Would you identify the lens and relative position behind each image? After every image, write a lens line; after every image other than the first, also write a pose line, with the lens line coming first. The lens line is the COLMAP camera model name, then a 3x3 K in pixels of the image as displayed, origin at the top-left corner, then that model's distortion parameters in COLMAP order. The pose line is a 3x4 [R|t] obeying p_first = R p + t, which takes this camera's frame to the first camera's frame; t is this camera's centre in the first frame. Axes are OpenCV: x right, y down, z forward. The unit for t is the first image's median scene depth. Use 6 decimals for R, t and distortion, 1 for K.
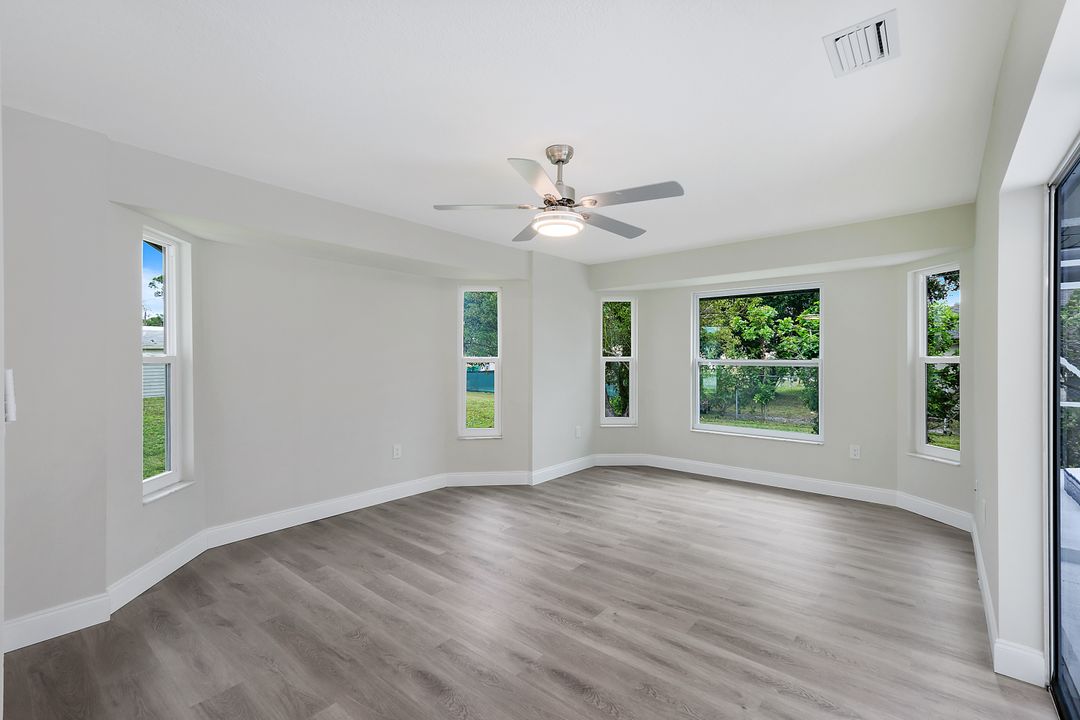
lens RADIAL K [[473.0, 0, 544.5], [0, 473.0, 357.5], [0, 0, 1]] dist [0.003979, 0.000487]
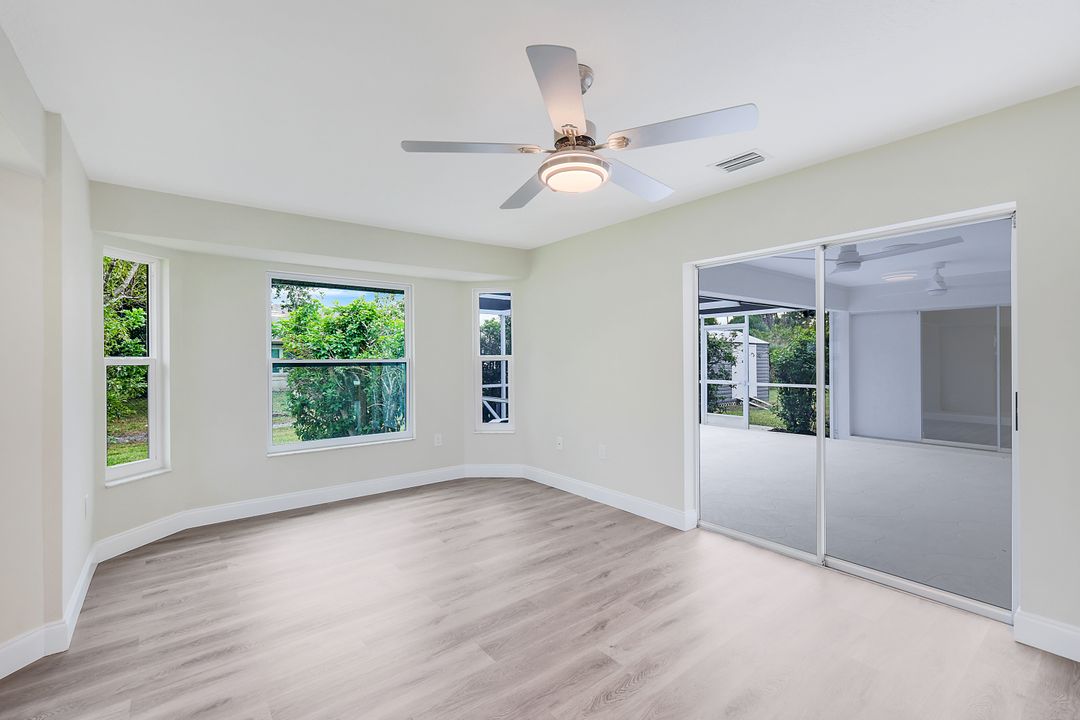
lens RADIAL K [[497.8, 0, 525.5], [0, 497.8, 354.9], [0, 0, 1]] dist [0.002046, 0.000282]
pose [[0.199512, 0.000843, 0.979895, -0.501115], [0.011616, 0.999927, -0.003225, 0.007951], [-0.979827, 0.012026, 0.199487, 0.629780]]
